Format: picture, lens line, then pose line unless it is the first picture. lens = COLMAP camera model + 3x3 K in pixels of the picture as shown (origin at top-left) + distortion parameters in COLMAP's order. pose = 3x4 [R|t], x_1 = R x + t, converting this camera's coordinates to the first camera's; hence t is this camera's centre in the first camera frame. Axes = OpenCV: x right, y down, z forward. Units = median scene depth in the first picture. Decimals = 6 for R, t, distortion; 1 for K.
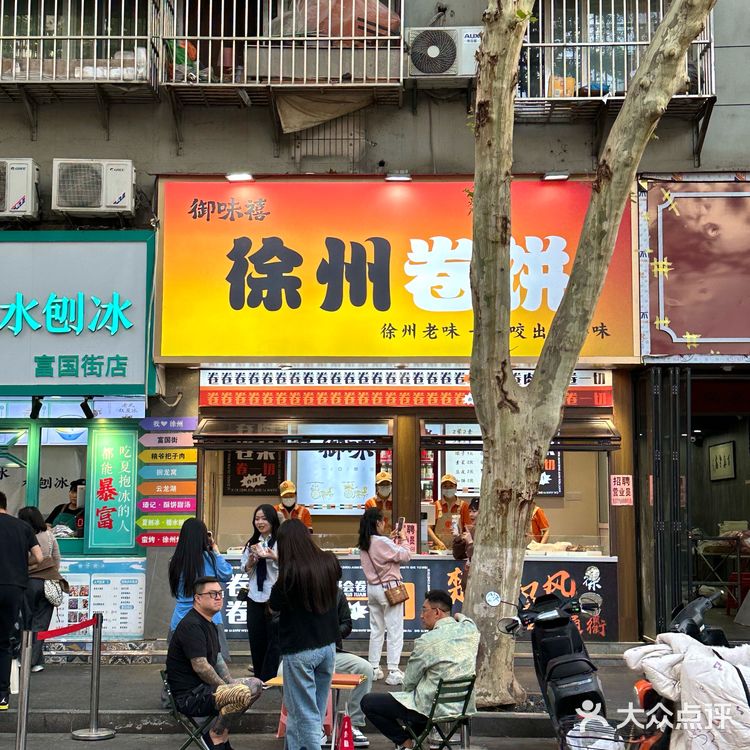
lens RADIAL K [[1225.4, 0, 374.2], [0, 1225.4, 375.6], [0, 0, 1]] dist [0.156922, 0.000000]
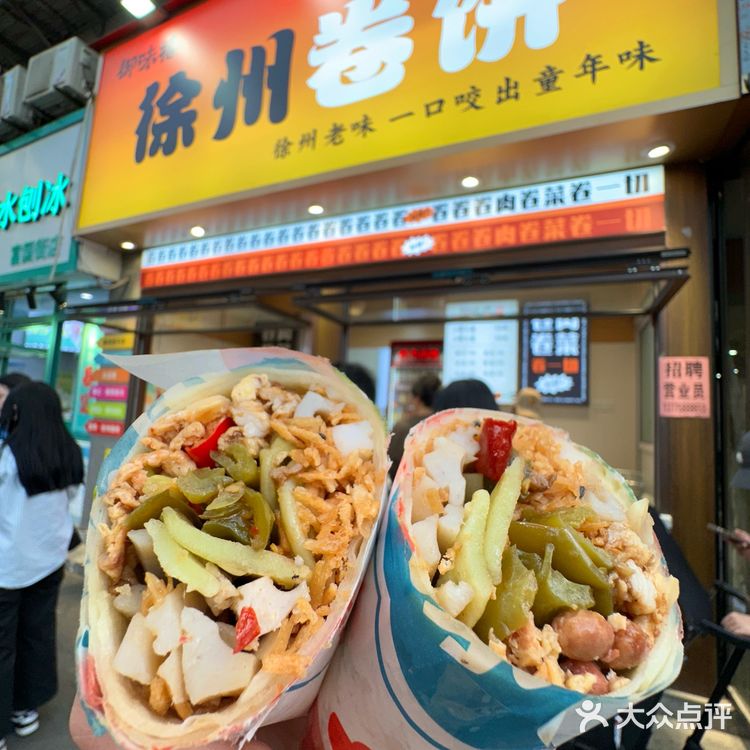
lens RADIAL K [[415.9, 0, 376.3], [0, 415.9, 372.9], [0, 0, 1]] dist [-0.006116, -0.000403]
pose [[0.915405, 0.007595, -0.402462, 0.154787], [-0.010153, 0.999940, -0.004221, 0.090751], [0.402406, 0.007950, 0.915427, 0.802203]]
